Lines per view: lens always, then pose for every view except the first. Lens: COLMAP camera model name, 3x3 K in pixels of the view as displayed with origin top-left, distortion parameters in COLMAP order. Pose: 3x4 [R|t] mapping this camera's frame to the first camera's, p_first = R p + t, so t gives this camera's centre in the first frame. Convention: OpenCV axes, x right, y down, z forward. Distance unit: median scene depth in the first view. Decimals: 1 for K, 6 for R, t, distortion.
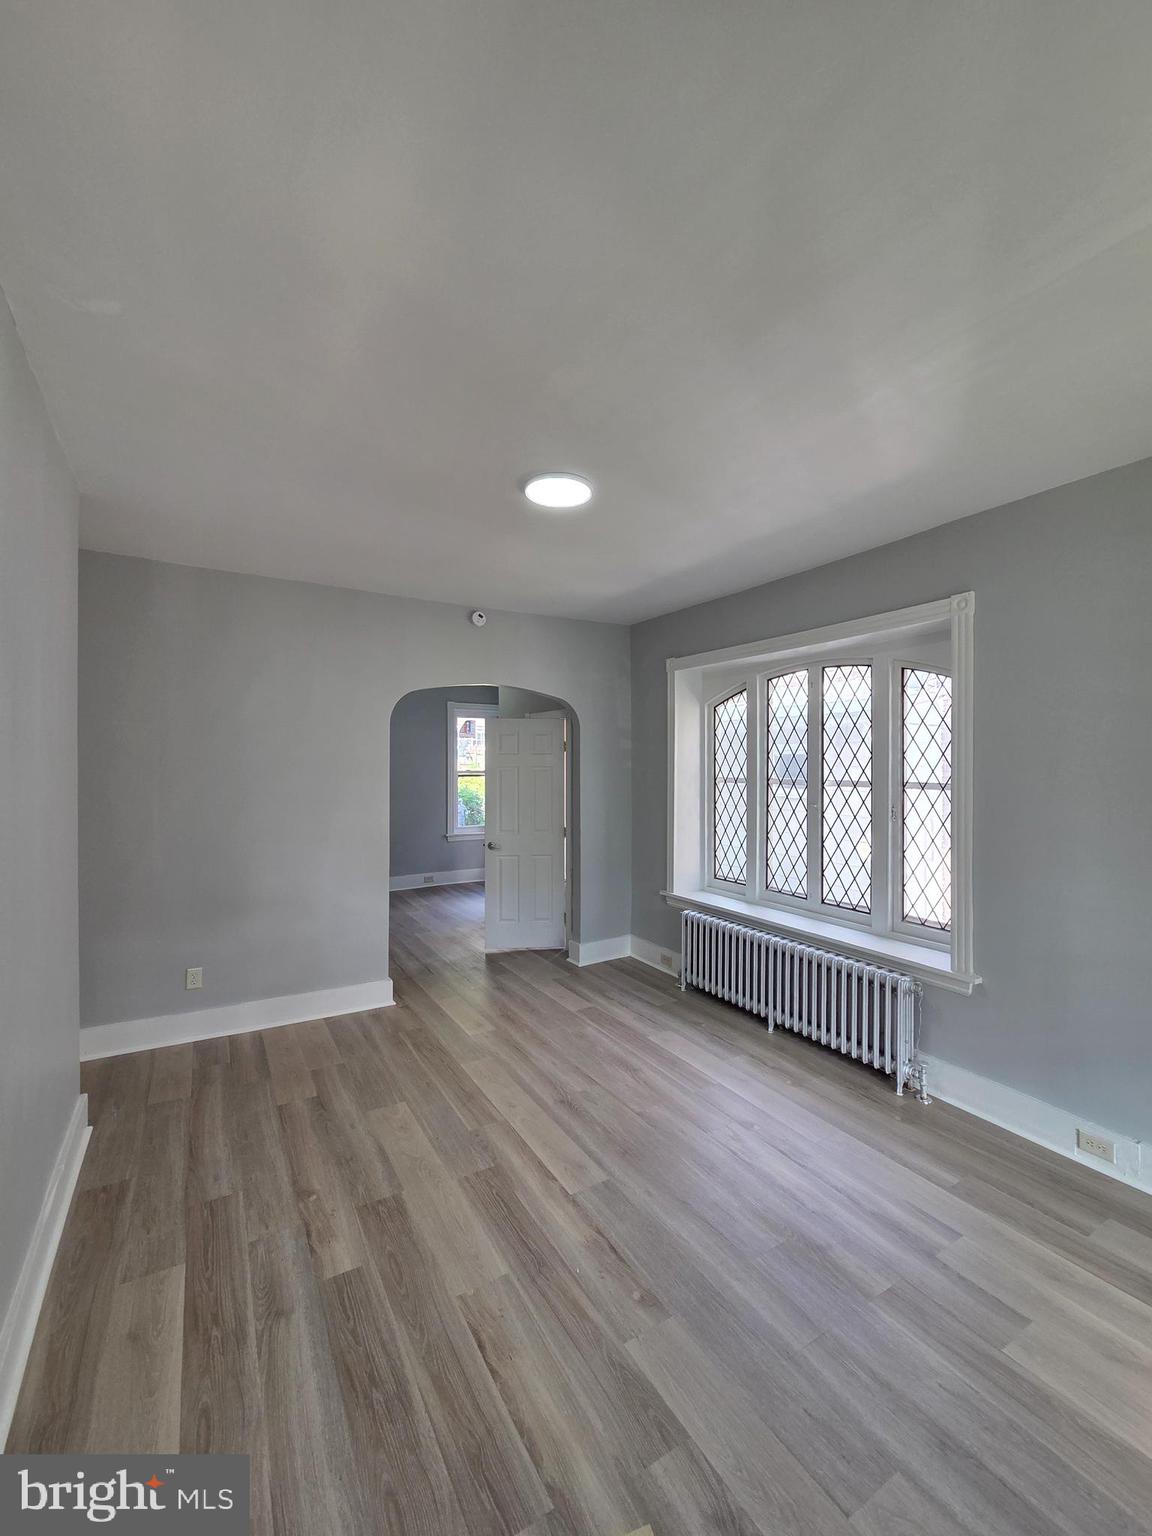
lens RADIAL K [[625.3, 0, 575.9], [0, 625.3, 767.3], [0, 0, 1]] dist [-0.000295, -0.000804]
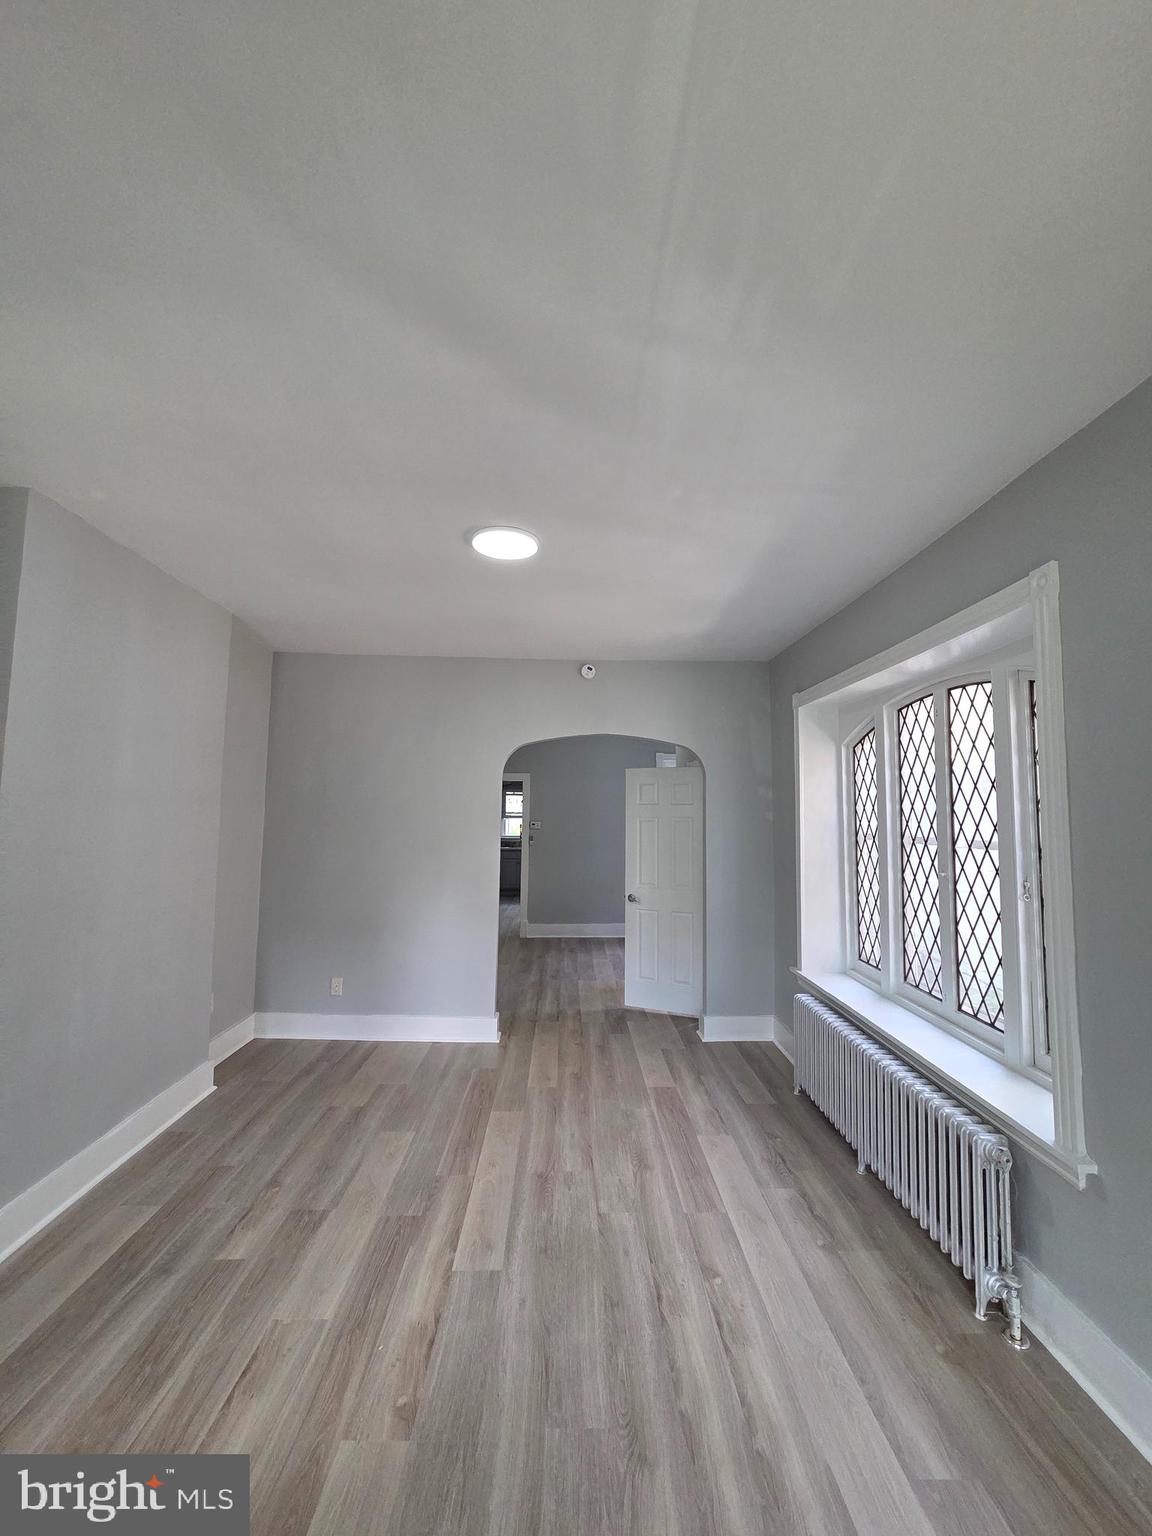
lens RADIAL K [[625.3, 0, 578.8], [0, 625.3, 766.6], [0, 0, 1]] dist [-0.000295, -0.000804]
pose [[0.869817, -0.025779, -0.492700, 0.481045], [-0.016109, 0.996618, -0.080584, 0.001810], [0.493111, 0.078031, 0.866460, 0.168077]]
